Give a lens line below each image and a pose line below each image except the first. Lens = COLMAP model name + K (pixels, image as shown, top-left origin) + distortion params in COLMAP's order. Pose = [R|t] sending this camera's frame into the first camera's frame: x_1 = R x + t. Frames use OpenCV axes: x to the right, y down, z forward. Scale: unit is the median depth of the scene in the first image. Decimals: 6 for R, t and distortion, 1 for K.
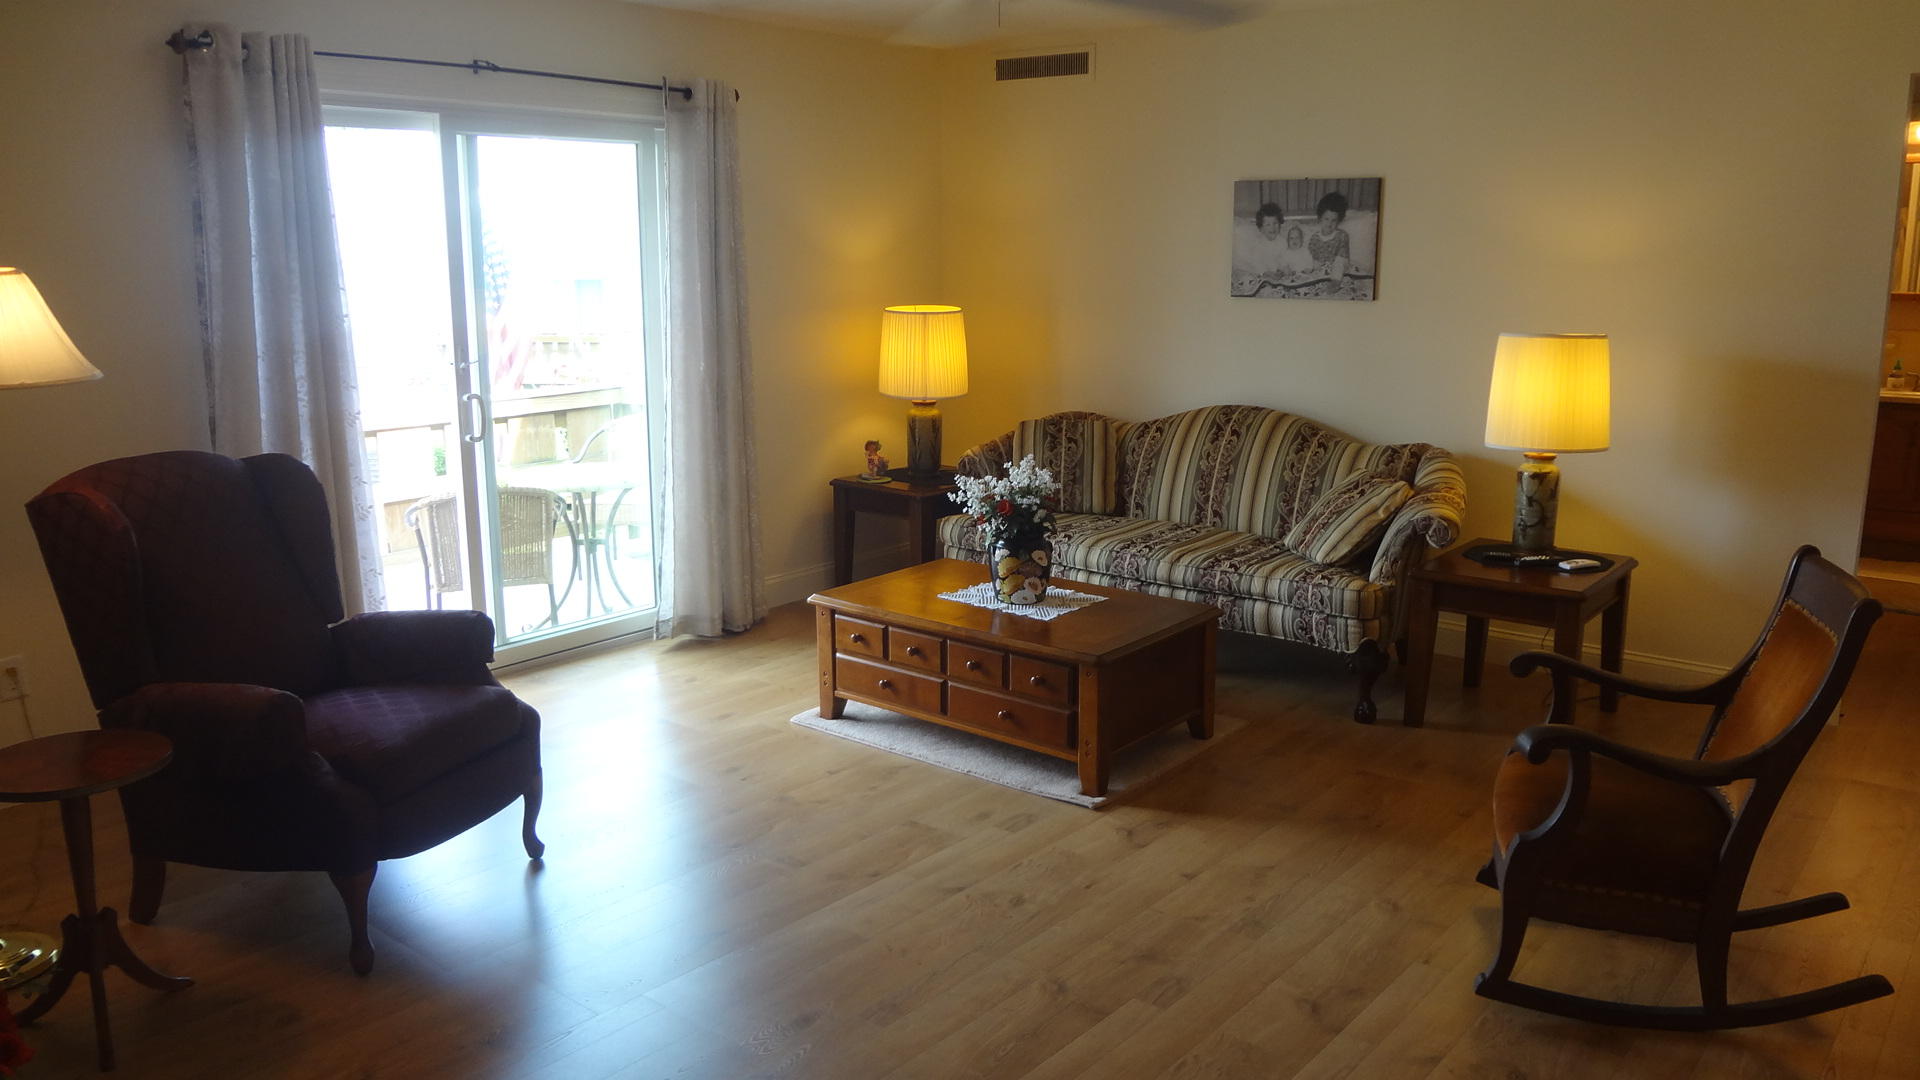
lens RADIAL K [[1447.3, 0, 959.8], [0, 1447.3, 543.7], [0, 0, 1]] dist [-0.051659, 0.021794]
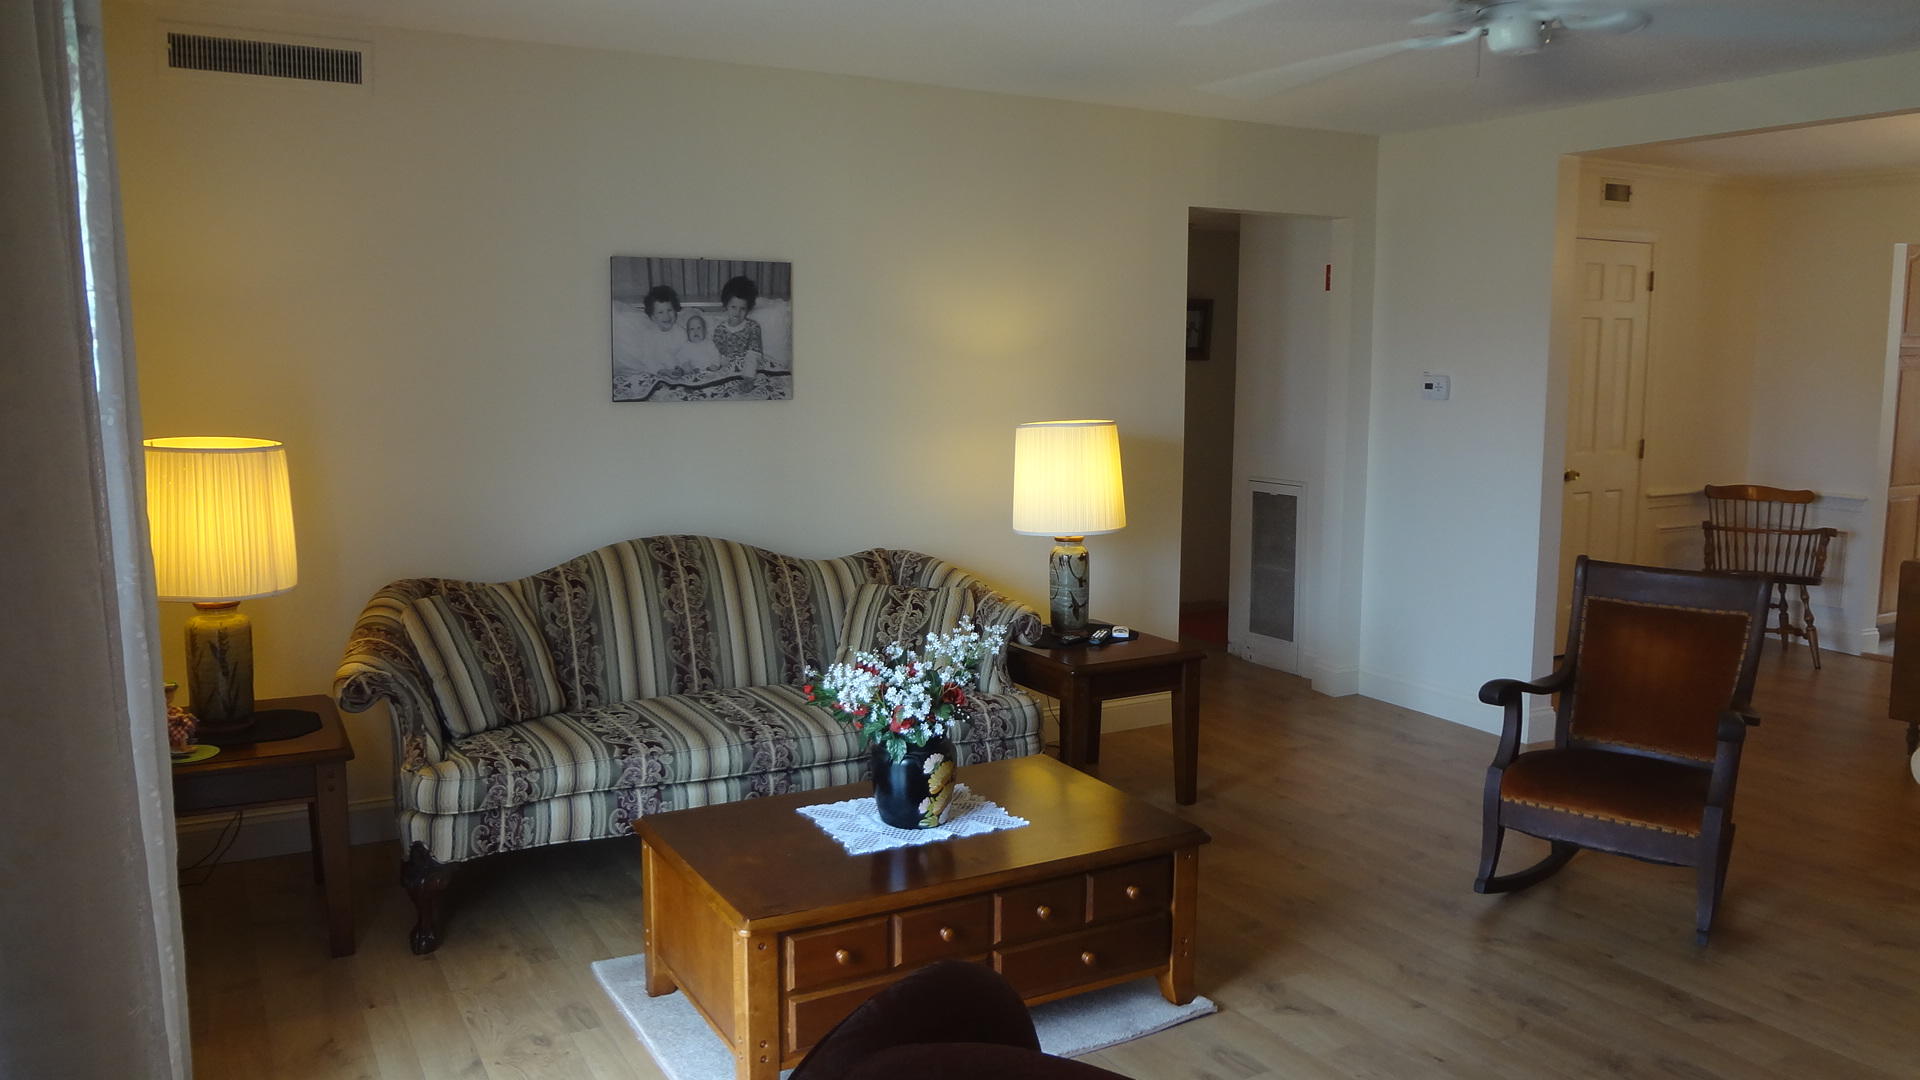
lens RADIAL K [[1447.3, 0, 960.5], [0, 1447.3, 539.1], [0, 0, 1]] dist [-0.051659, 0.021794]
pose [[0.347699, -0.119527, 0.929956, -0.502791], [0.182931, 0.981428, 0.057747, -0.113517], [-0.919588, 0.150039, 0.363107, 0.576475]]
